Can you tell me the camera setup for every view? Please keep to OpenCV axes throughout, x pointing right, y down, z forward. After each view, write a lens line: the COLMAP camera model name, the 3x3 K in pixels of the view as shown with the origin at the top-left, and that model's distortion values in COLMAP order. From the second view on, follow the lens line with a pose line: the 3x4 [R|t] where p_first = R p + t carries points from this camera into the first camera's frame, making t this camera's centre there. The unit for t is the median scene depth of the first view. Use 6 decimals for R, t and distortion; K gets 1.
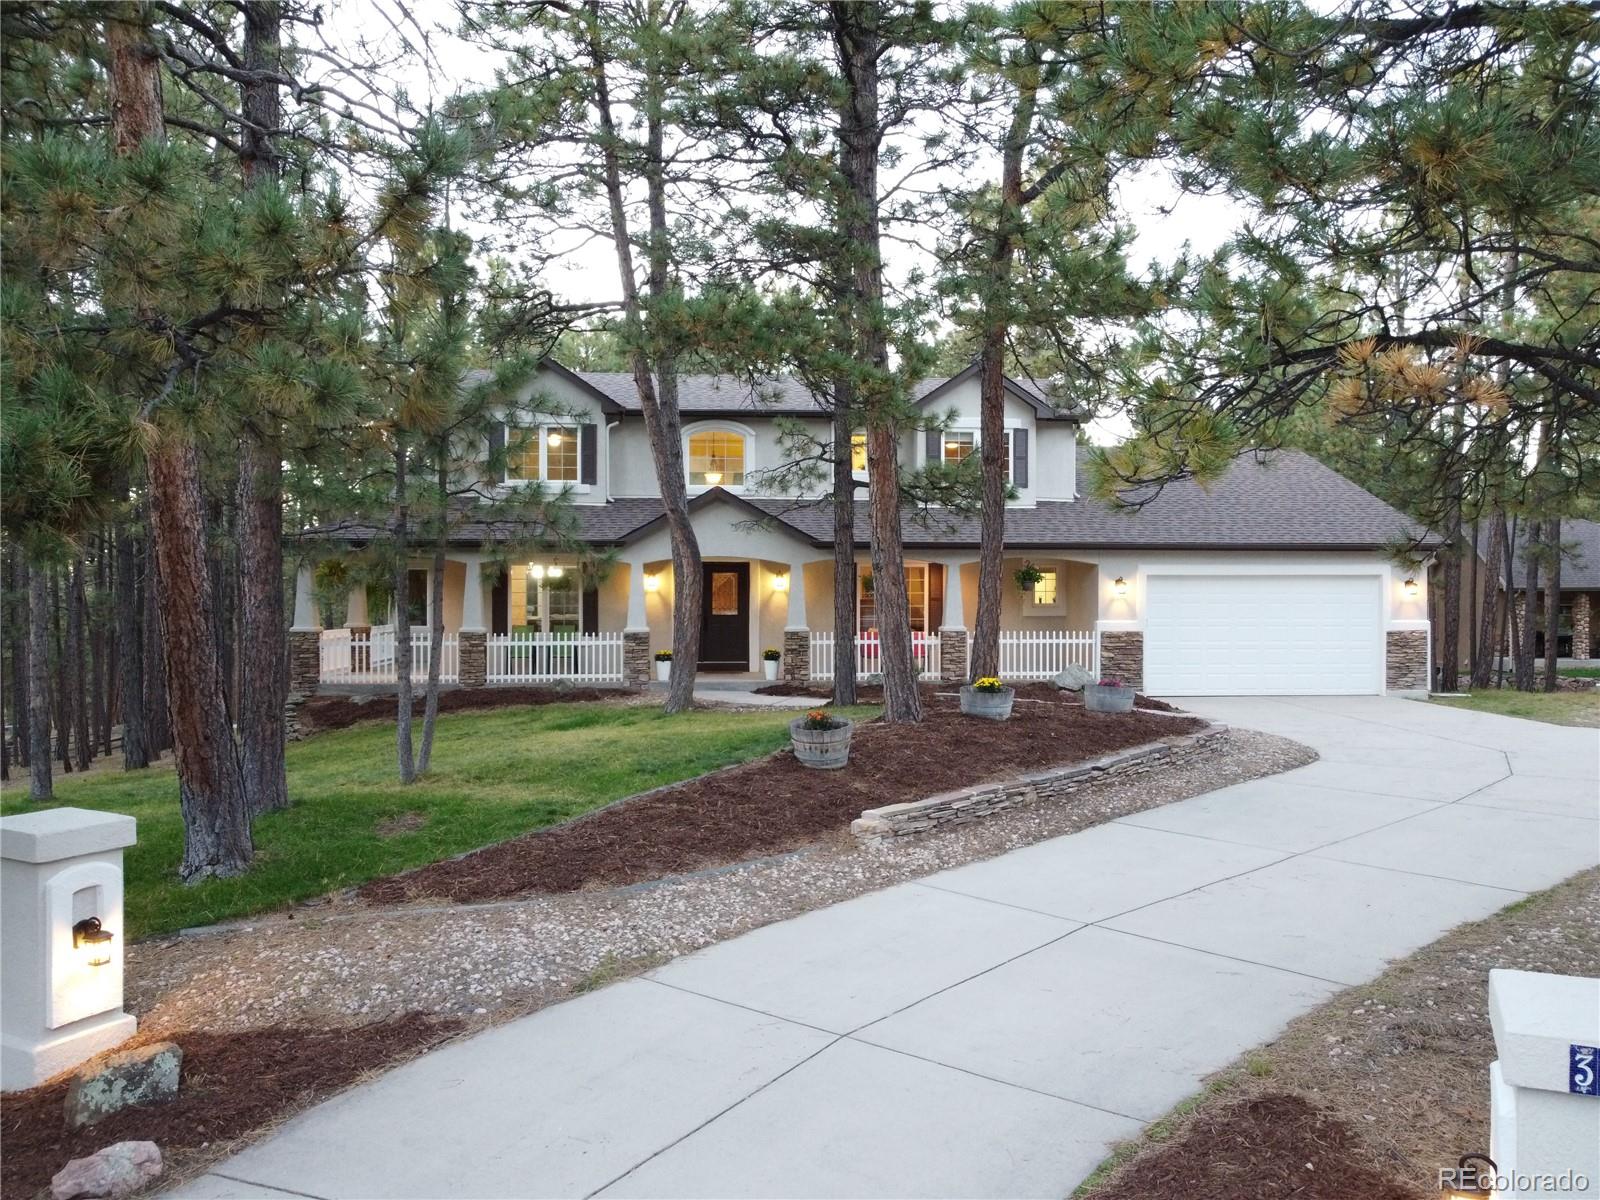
lens RADIAL K [[1211.8, 0, 800.0], [0, 1211.8, 600.0], [0, 0, 1]] dist [-0.006091, -0.007840]
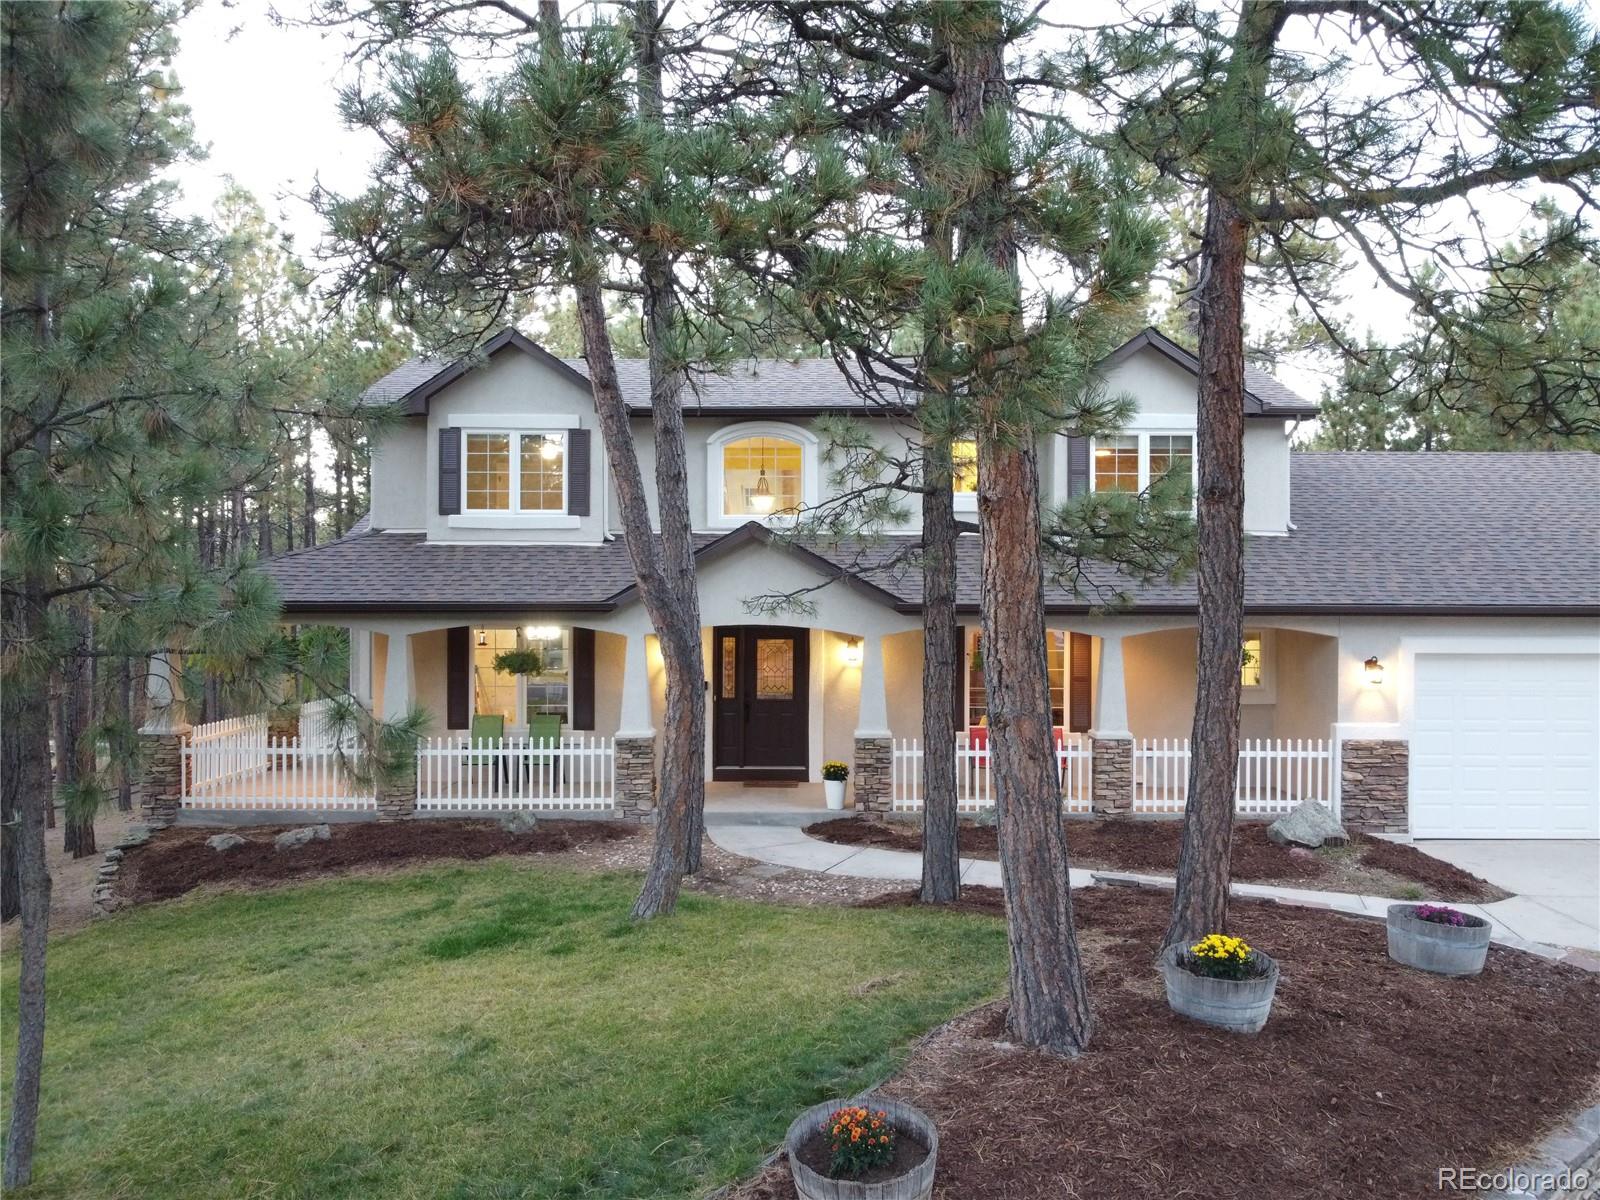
lens RADIAL K [[1211.8, 0, 800.0], [0, 1211.8, 600.0], [0, 0, 1]] dist [-0.006091, -0.007840]
pose [[0.995551, 0.002733, -0.094188, 0.020082], [-0.002754, 0.999996, -0.000093, -0.049675], [0.094187, 0.000352, 0.995554, 0.333895]]
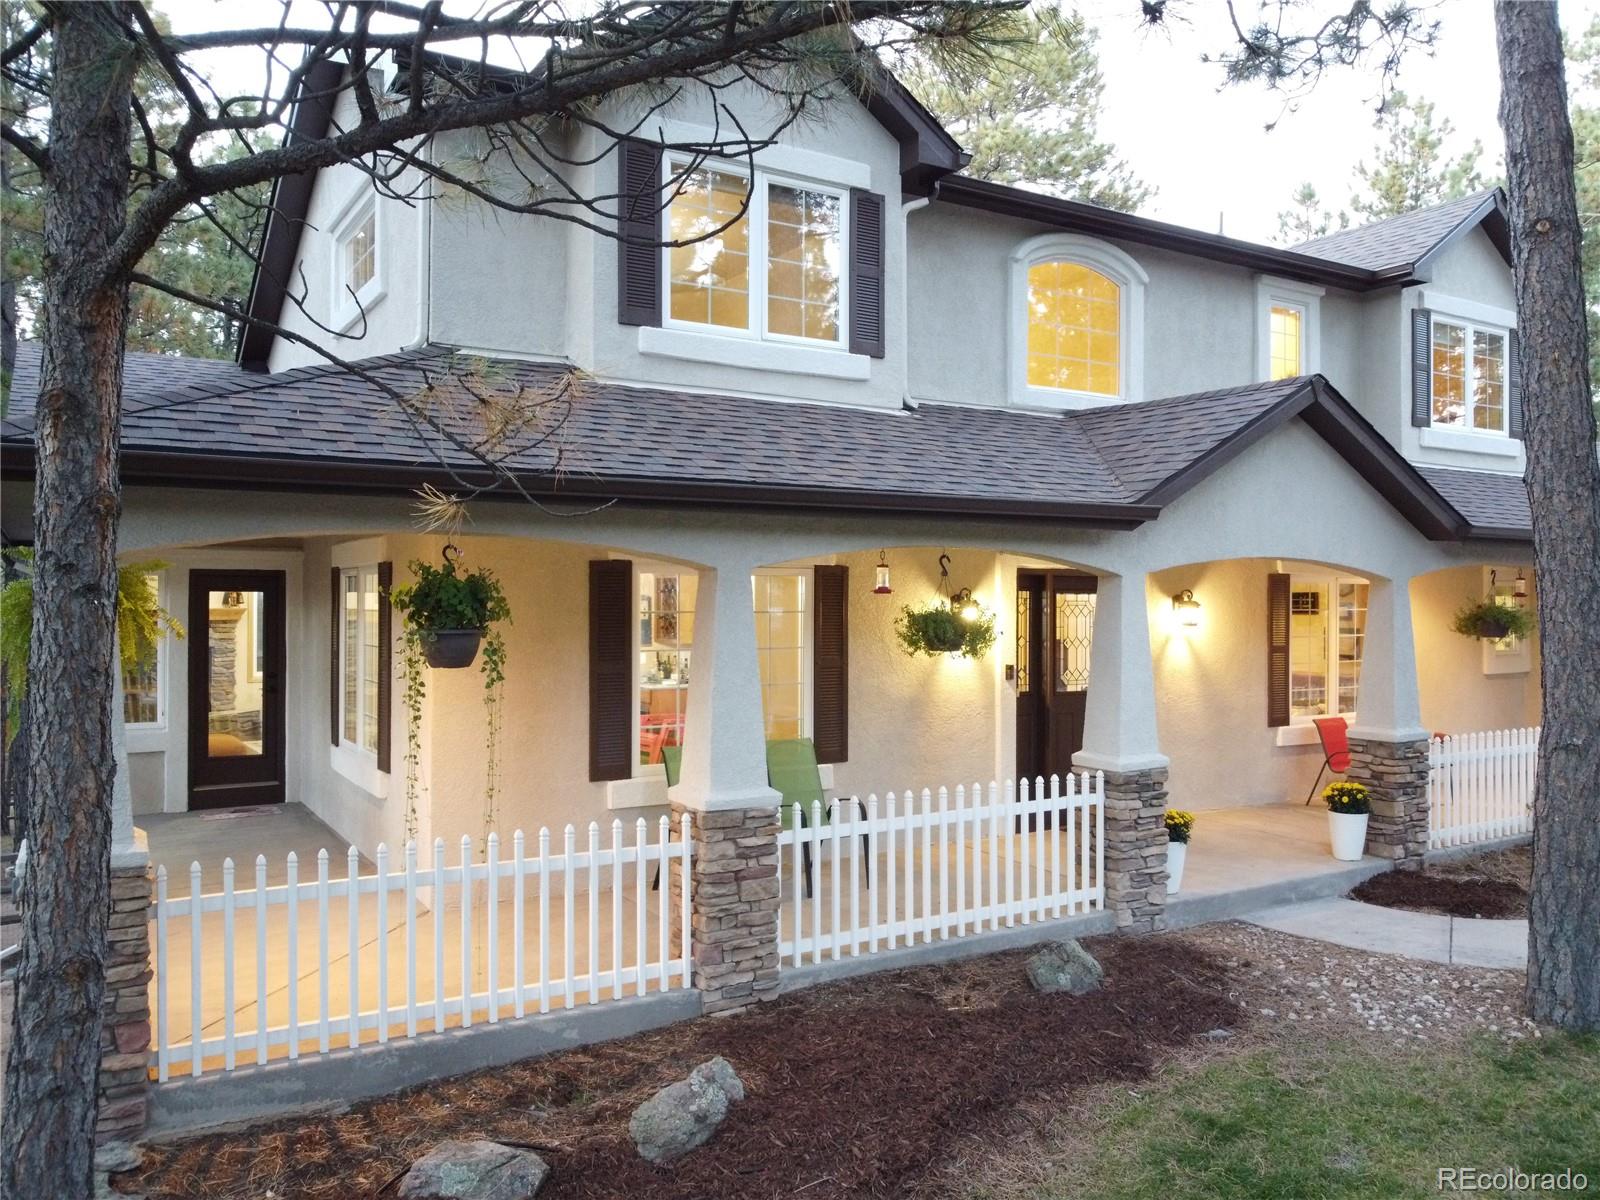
lens RADIAL K [[1211.8, 0, 800.0], [0, 1211.8, 600.0], [0, 0, 1]] dist [-0.006091, -0.007840]
pose [[0.892163, 0.001608, 0.451711, -0.378644], [0.000478, 0.999990, -0.004503, -0.020780], [-0.451714, 0.004233, 0.892153, 0.720195]]
